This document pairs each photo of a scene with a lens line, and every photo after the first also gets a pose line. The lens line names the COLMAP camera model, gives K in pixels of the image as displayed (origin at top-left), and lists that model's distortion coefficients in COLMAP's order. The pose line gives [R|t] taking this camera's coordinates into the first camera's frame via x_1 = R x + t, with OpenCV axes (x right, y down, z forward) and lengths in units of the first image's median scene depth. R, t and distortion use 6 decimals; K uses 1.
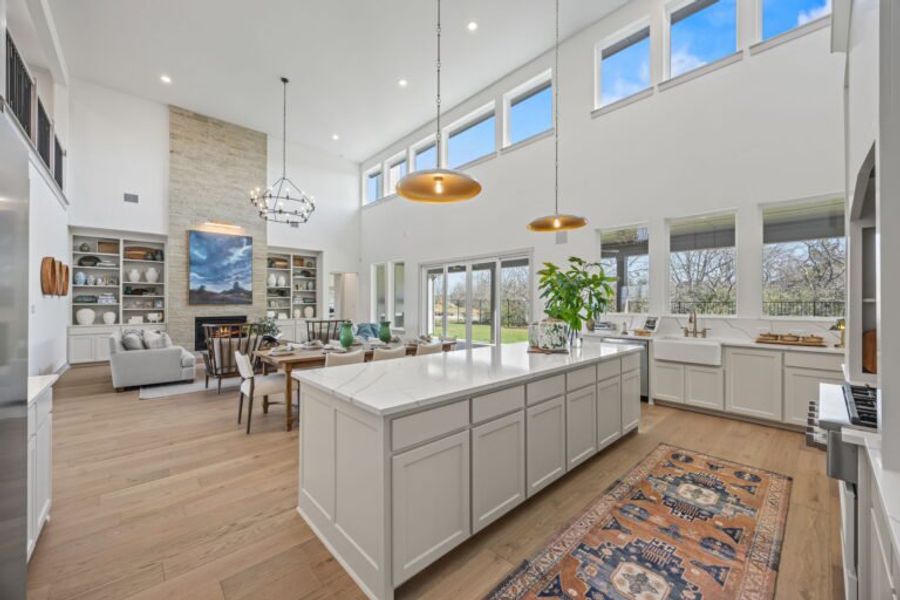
lens RADIAL K [[342.3, 0, 450.0], [0, 342.3, 300.0], [0, 0, 1]] dist [-0.001519, -0.000085]
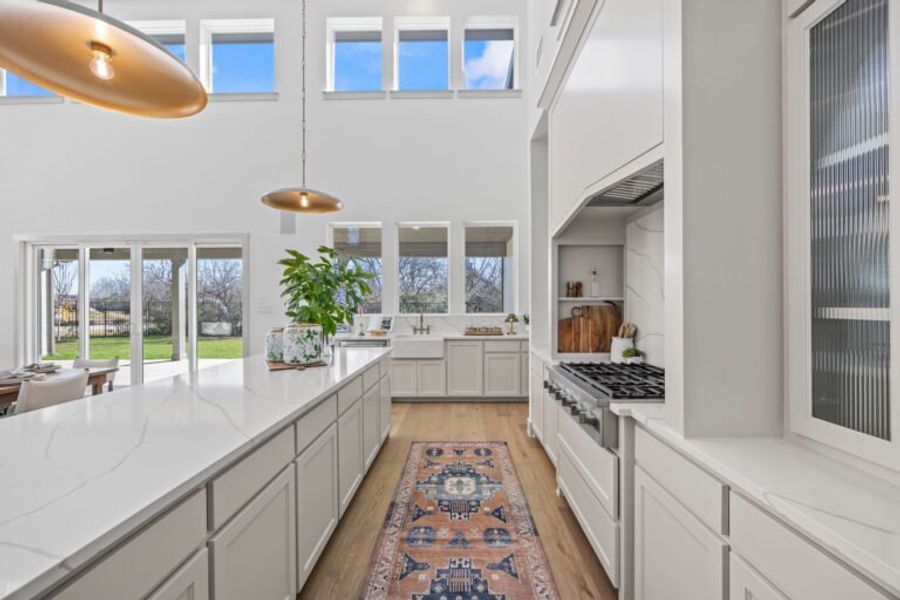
lens RADIAL K [[348.5, 0, 454.3], [0, 348.5, 304.4], [0, 0, 1]] dist [-0.001205, -0.000037]
pose [[0.685905, -0.005352, 0.727672, -0.035142], [0.001240, 0.999980, 0.006186, 0.008315], [-0.727690, -0.003340, 0.685898, 0.195341]]
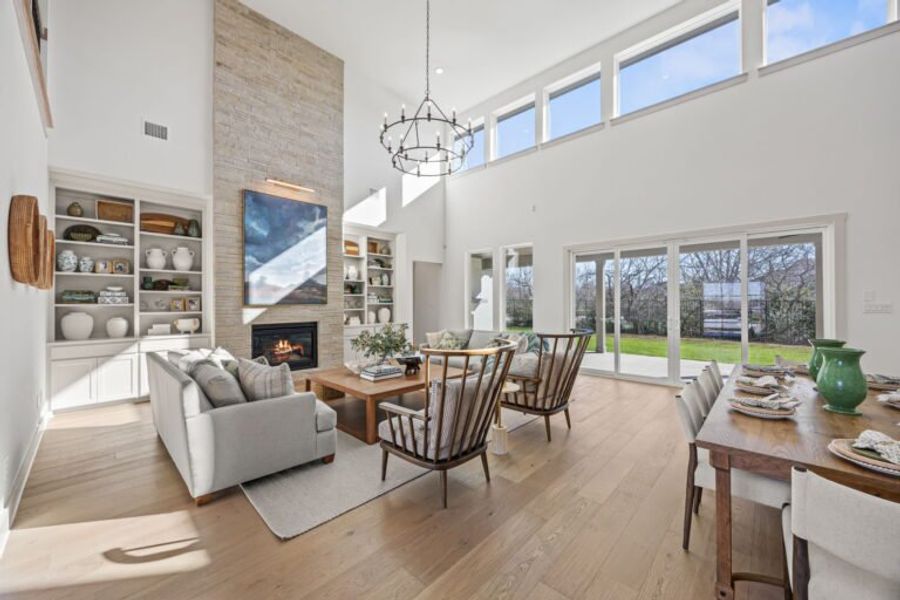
lens RADIAL K [[342.3, 0, 450.0], [0, 342.3, 300.0], [0, 0, 1]] dist [-0.001519, -0.000085]
pose [[0.997622, -0.000881, 0.068918, -1.072149], [0.000934, 0.999999, -0.000742, 0.010203], [-0.068918, 0.000804, 0.997622, 0.845240]]
